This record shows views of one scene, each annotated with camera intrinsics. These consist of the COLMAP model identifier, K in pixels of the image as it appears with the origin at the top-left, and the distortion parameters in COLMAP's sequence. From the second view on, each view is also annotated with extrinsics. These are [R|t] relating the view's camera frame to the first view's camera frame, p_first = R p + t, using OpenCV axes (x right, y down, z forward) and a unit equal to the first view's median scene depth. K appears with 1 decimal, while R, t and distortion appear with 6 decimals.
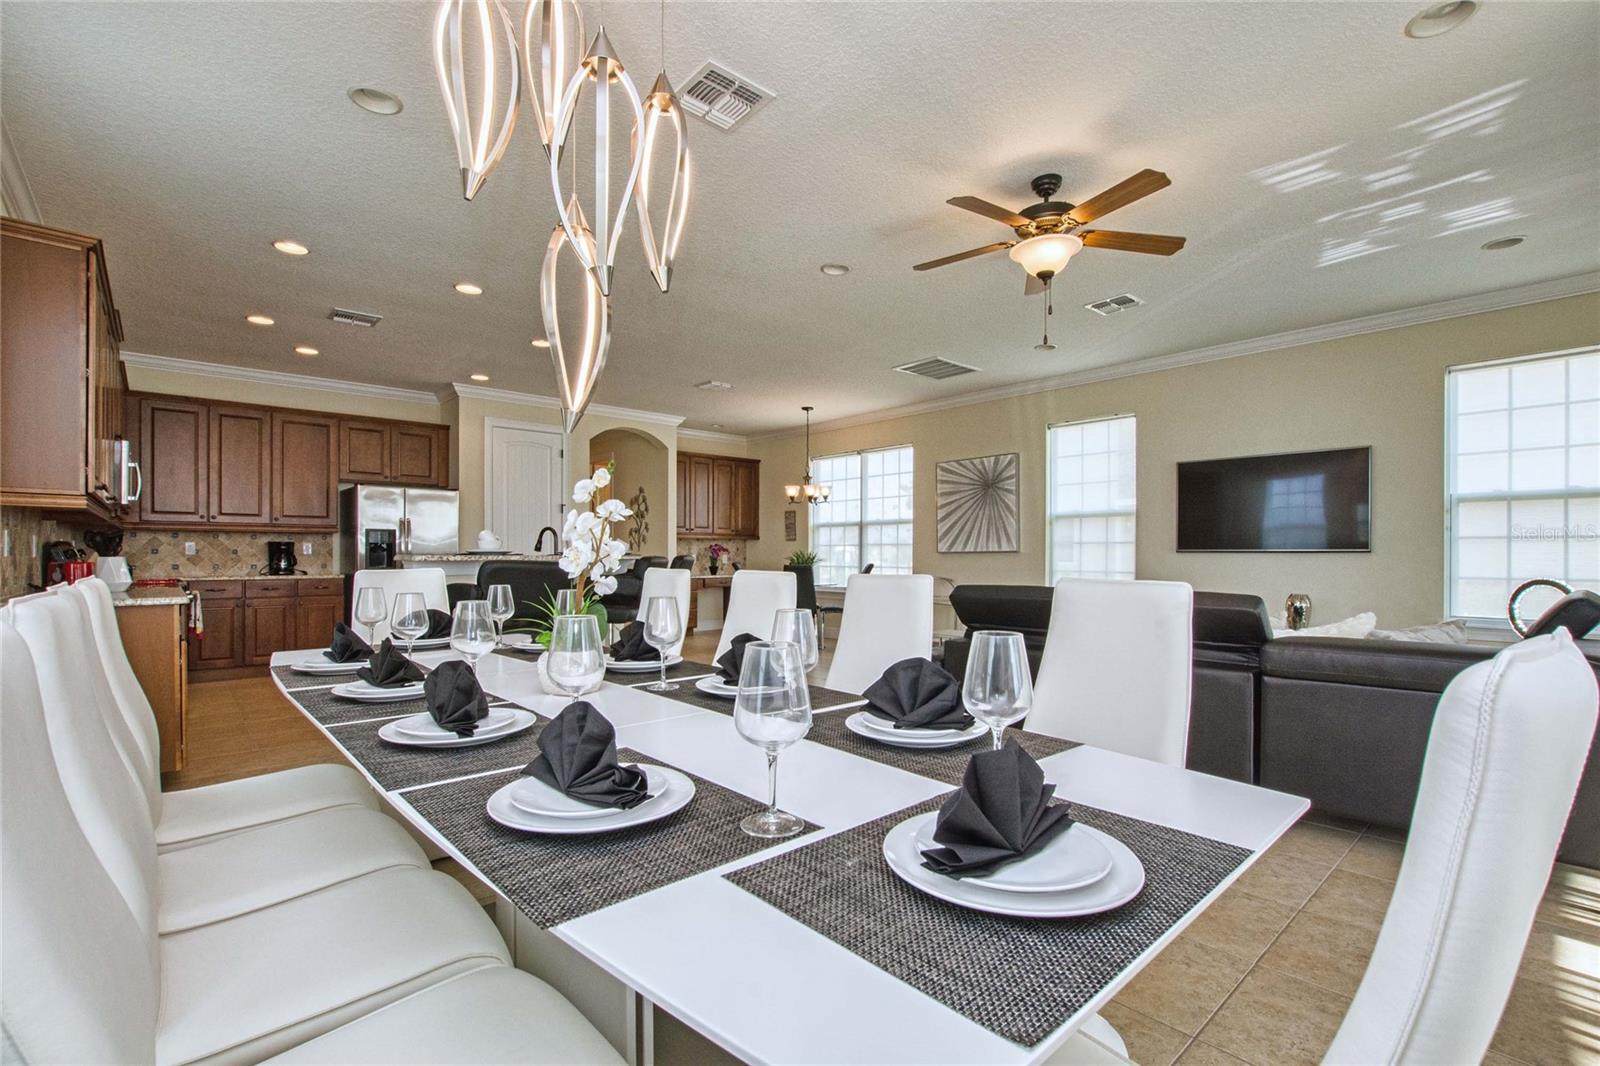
lens RADIAL K [[724.2, 0, 797.2], [0, 724.2, 553.9], [0, 0, 1]] dist [-0.000496, 0.000108]
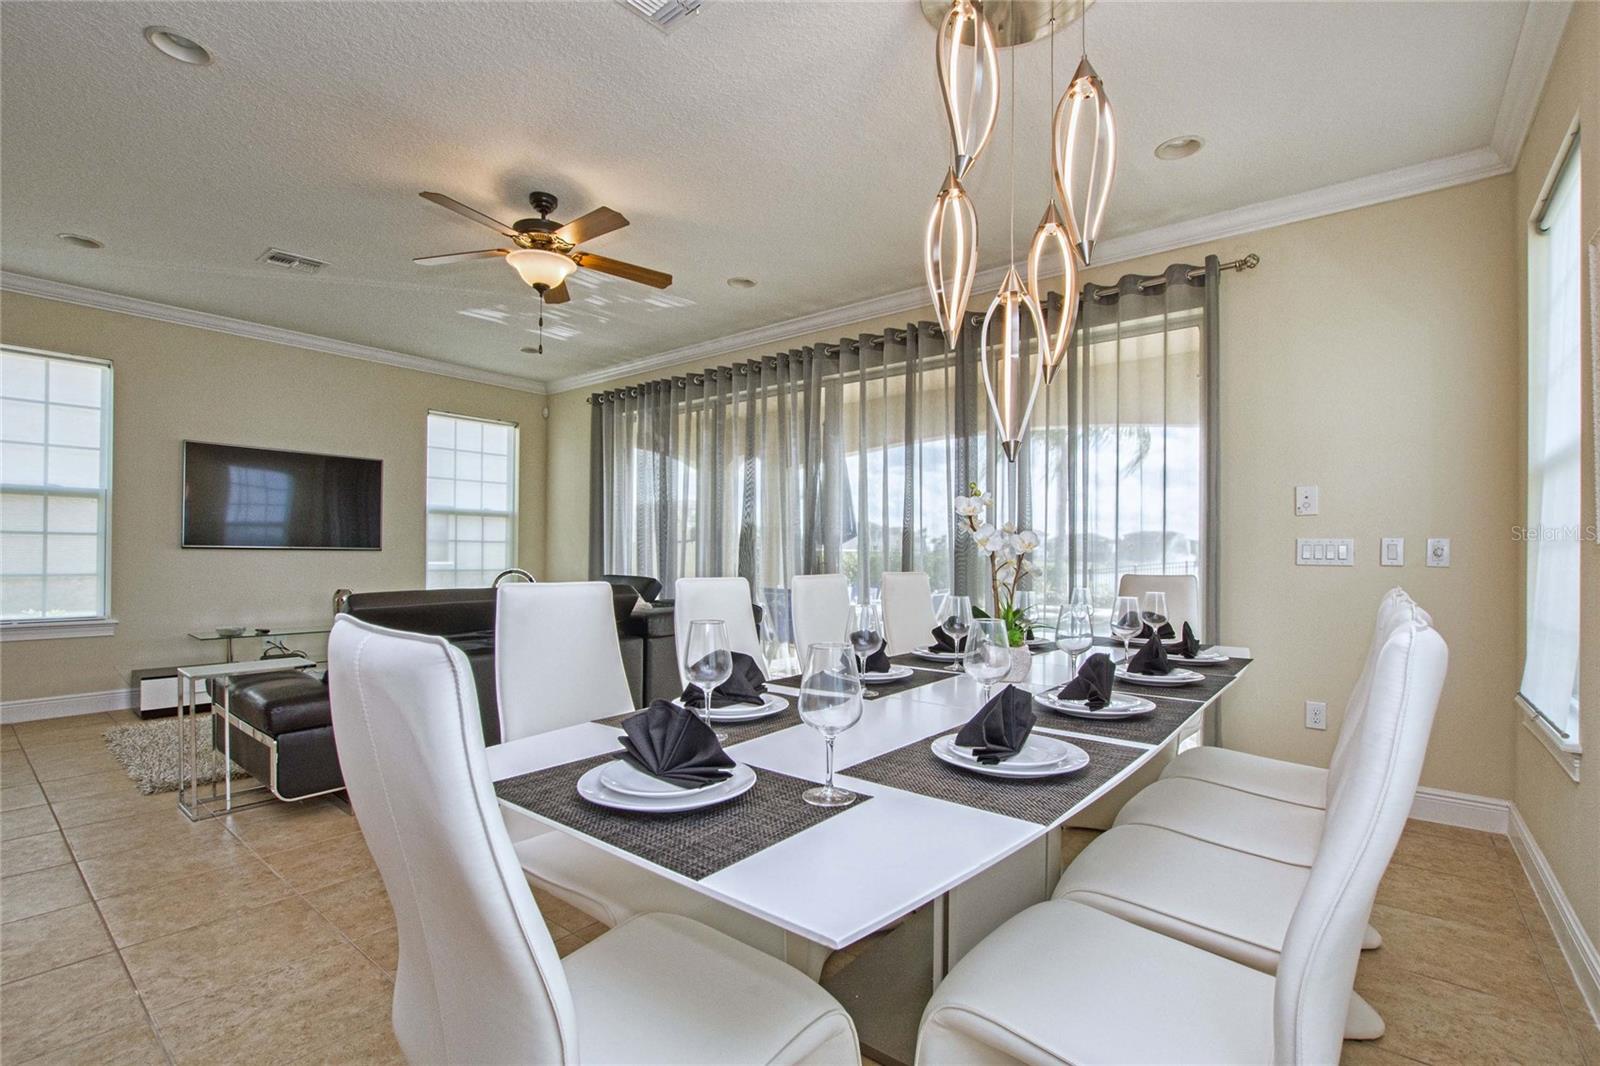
lens RADIAL K [[738.0, 0, 804.8], [0, 738.0, 551.4], [0, 0, 1]] dist [-0.024471, 0.000285]
pose [[-0.155974, 0.006983, 0.987736, -0.520778], [-0.008948, 0.999924, -0.008482, 0.003308], [-0.987721, -0.010161, -0.155900, 0.534496]]
